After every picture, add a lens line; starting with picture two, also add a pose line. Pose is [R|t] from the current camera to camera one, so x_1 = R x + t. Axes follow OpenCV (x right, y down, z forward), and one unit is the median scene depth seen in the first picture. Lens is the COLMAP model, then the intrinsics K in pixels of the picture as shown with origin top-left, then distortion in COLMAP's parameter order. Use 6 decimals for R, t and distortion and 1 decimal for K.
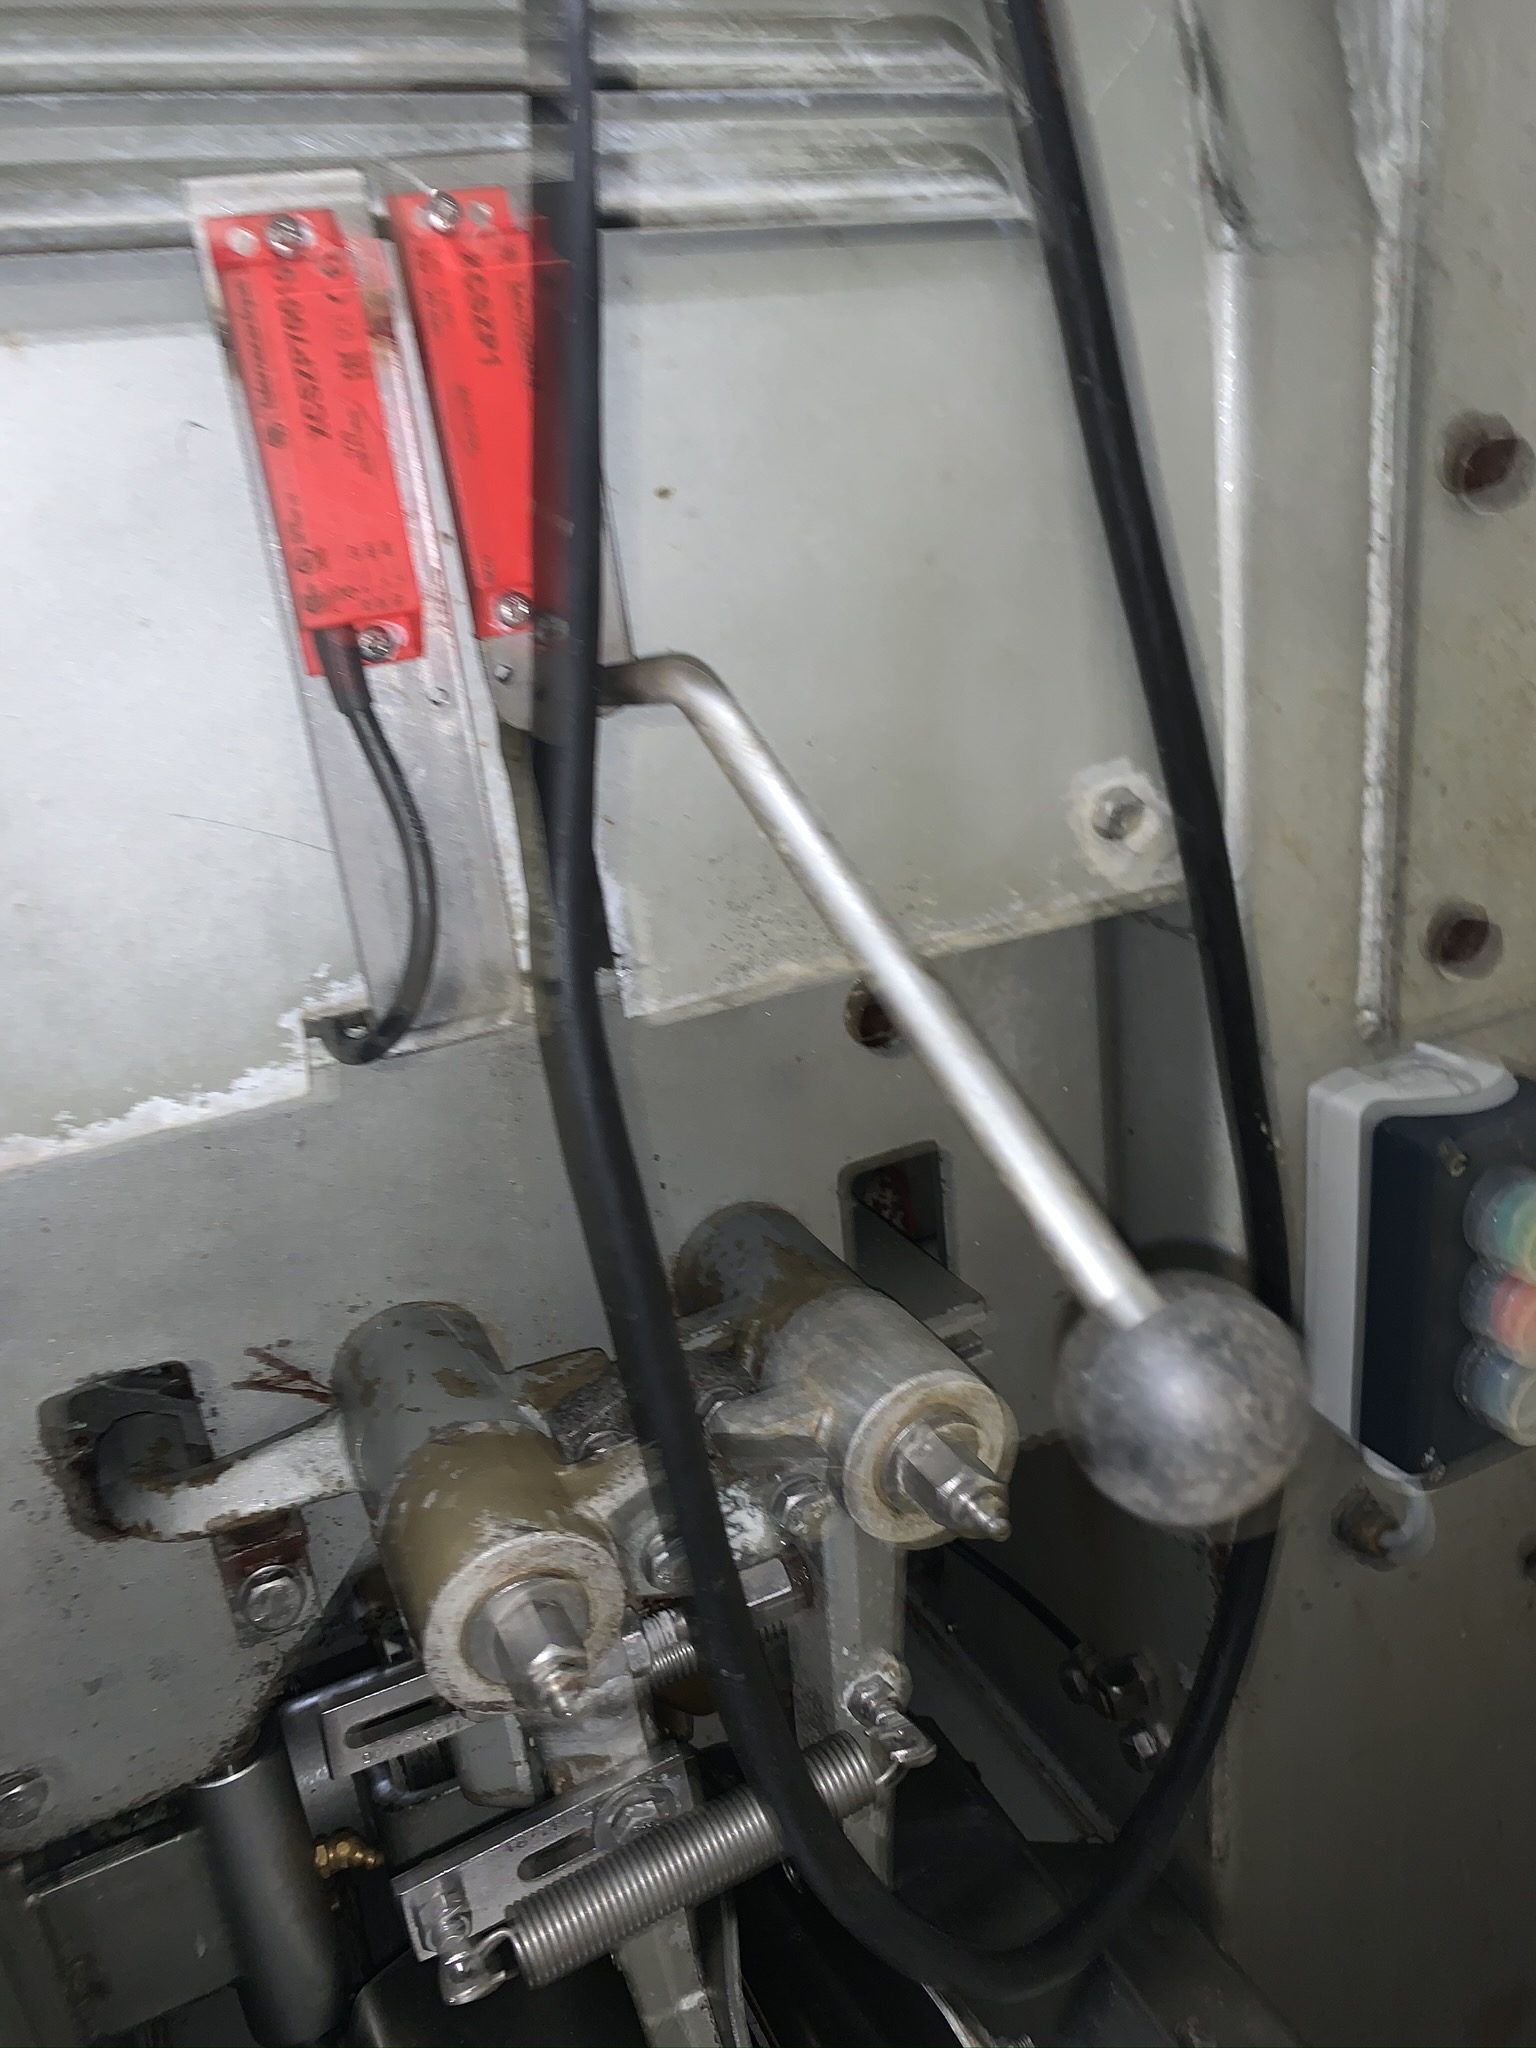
lens RADIAL K [[1611.4, 0, 768.0], [0, 1611.4, 1024.0], [0, 0, 1]] dist [-0.009548, -0.003718]
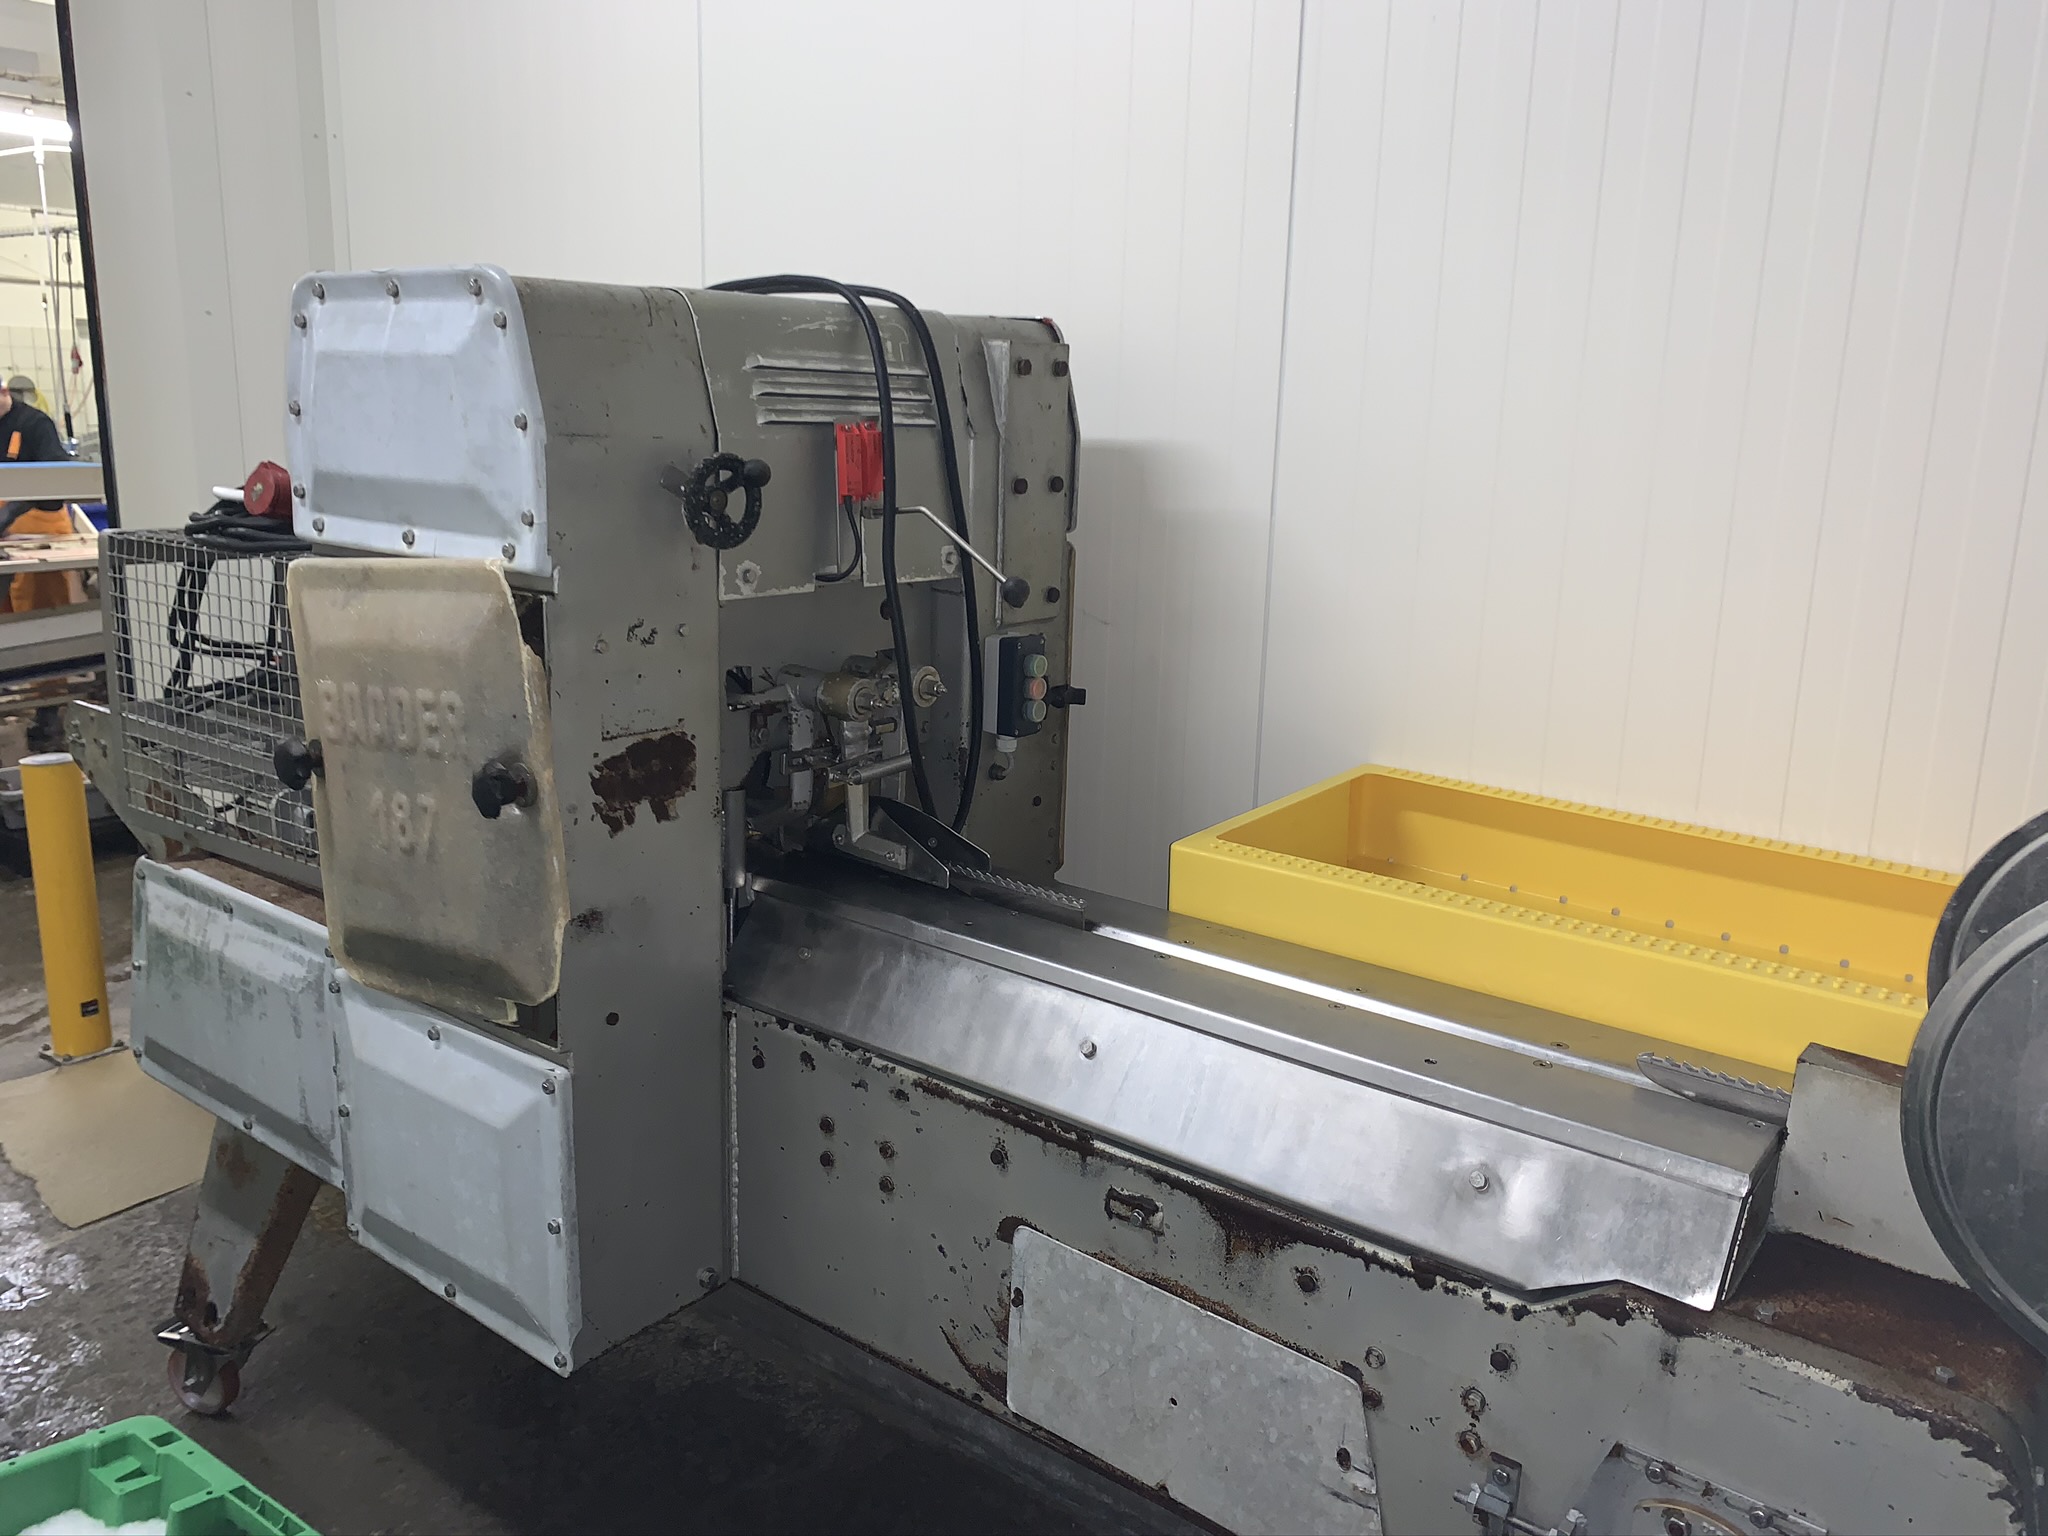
lens RADIAL K [[1551.2, 0, 1024.2], [0, 1551.2, 734.9], [0, 0, 1]] dist [0.006198, -0.000803]
pose [[0.884322, 0.029333, 0.465954, -1.528262], [0.039703, 0.989684, -0.137655, 0.917375], [-0.465185, 0.140231, 0.874035, -2.660754]]
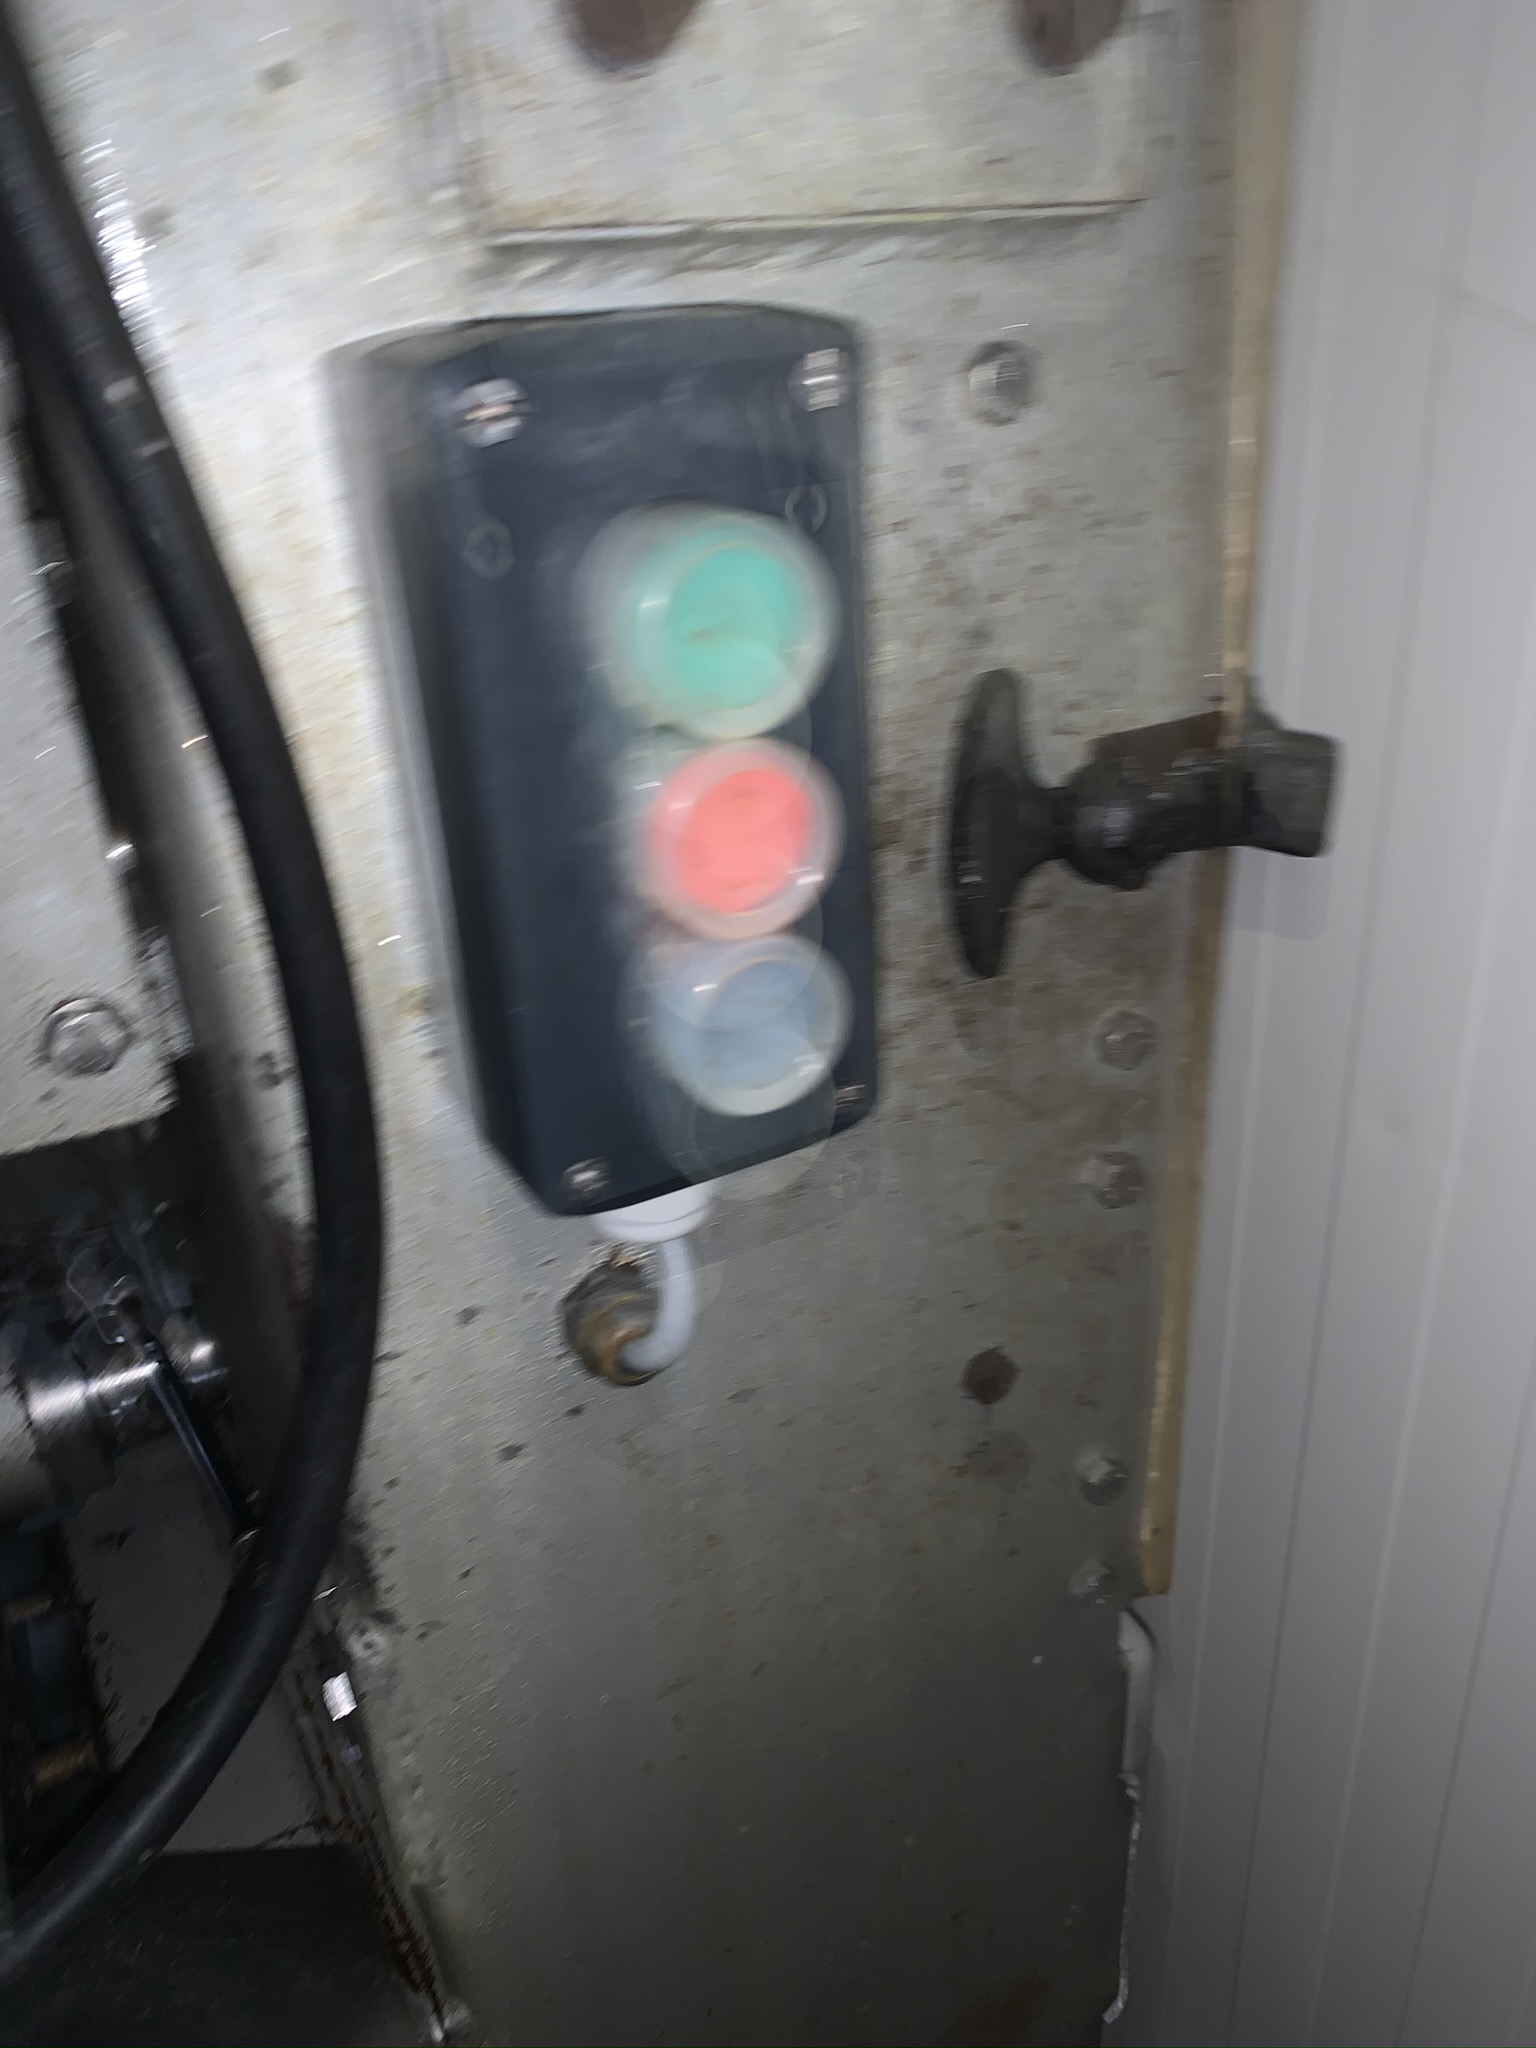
lens RADIAL K [[1611.4, 0, 768.0], [0, 1611.4, 1024.0], [0, 0, 1]] dist [-0.009548, -0.003718]
pose [[0.996479, 0.018170, 0.081848, 0.475845], [-0.026484, 0.994466, 0.101668, 0.207079], [-0.079548, -0.103478, 0.991446, 0.571370]]
